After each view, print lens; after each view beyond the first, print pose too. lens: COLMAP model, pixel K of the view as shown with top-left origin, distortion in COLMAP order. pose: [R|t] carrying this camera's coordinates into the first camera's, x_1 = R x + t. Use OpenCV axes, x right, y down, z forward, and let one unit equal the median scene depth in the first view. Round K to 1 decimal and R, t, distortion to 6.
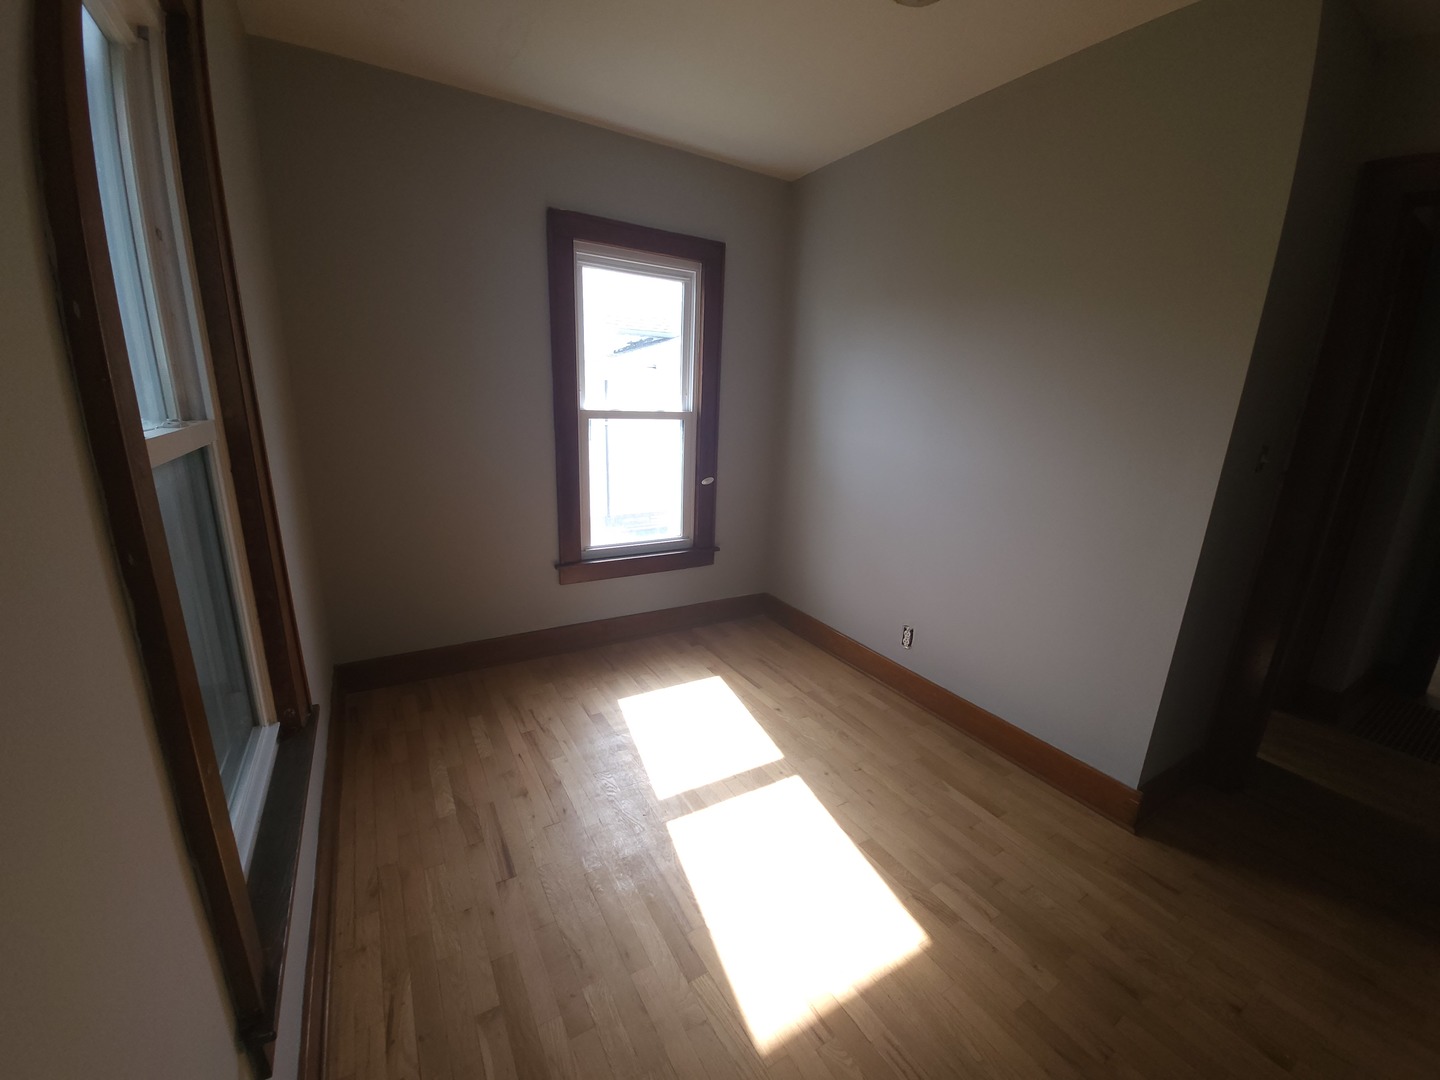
lens RADIAL K [[585.1, 0, 718.7], [0, 585.1, 539.8], [0, 0, 1]] dist [0.002547, 0.000370]
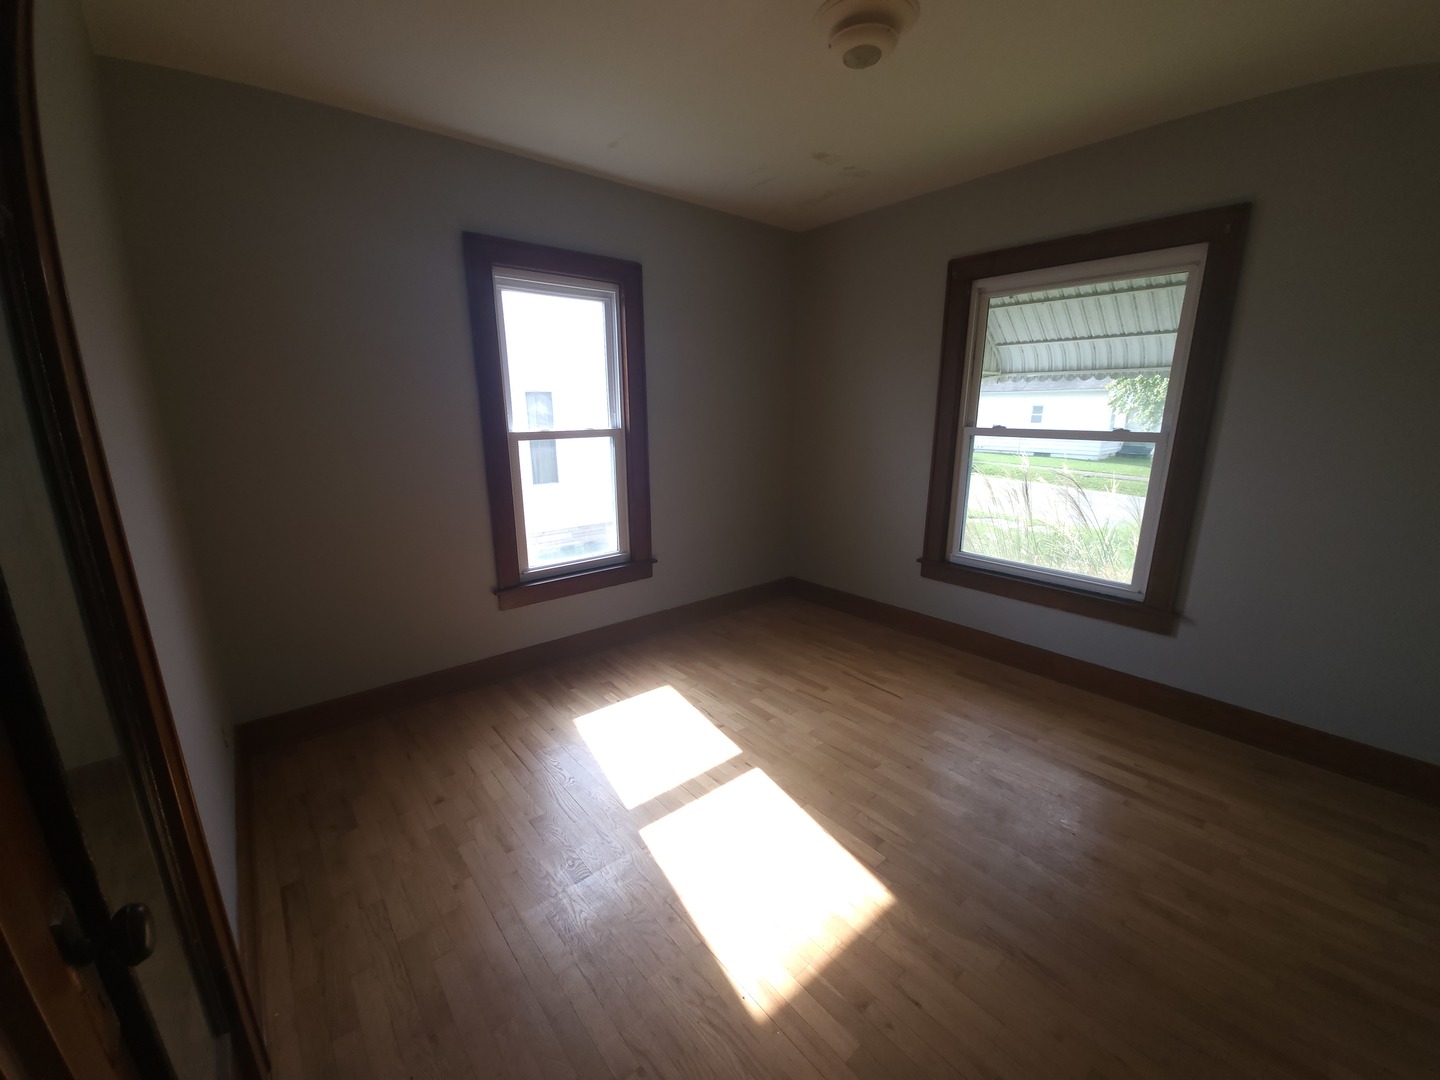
lens RADIAL K [[585.1, 0, 720.9], [0, 585.1, 545.1], [0, 0, 1]] dist [0.002547, 0.000370]
pose [[0.984076, -0.081386, 0.158023, -0.053655], [0.083495, 0.996485, -0.006741, 0.005375], [-0.156919, 0.019828, 0.987412, -0.031253]]
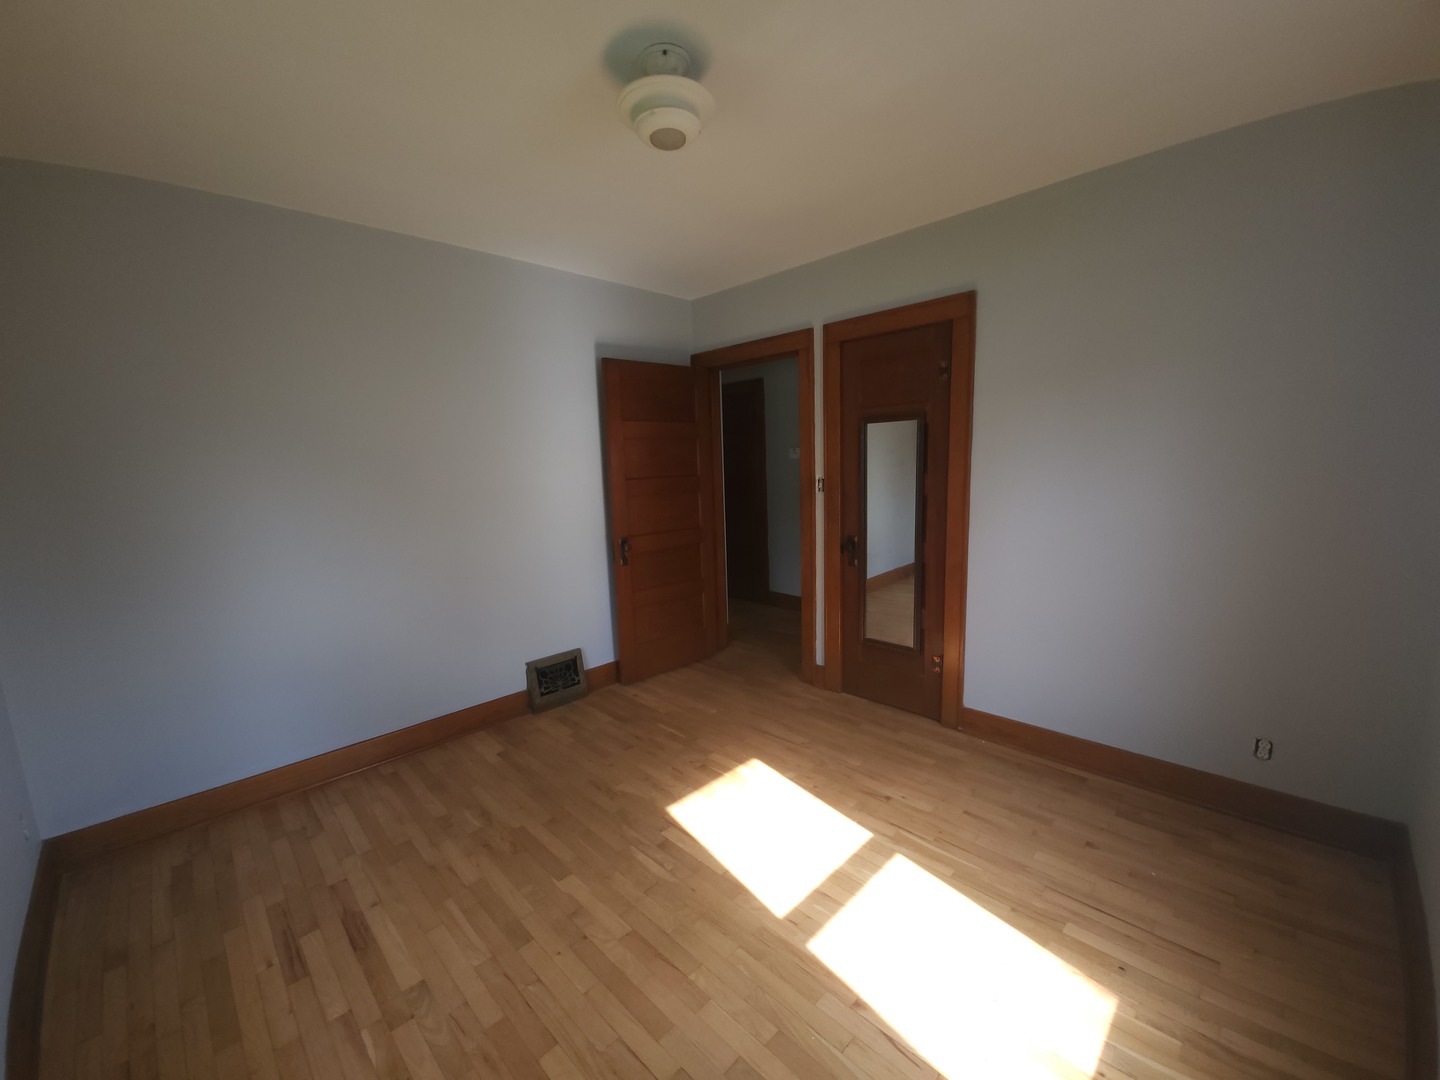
lens RADIAL K [[585.1, 0, 719.5], [0, 585.1, 540.3], [0, 0, 1]] dist [0.002547, 0.000370]
pose [[-0.967305, 0.030167, -0.251816, 0.362377], [-0.068558, 0.924831, 0.374148, -0.348948], [0.244174, 0.379179, -0.892526, 1.331129]]
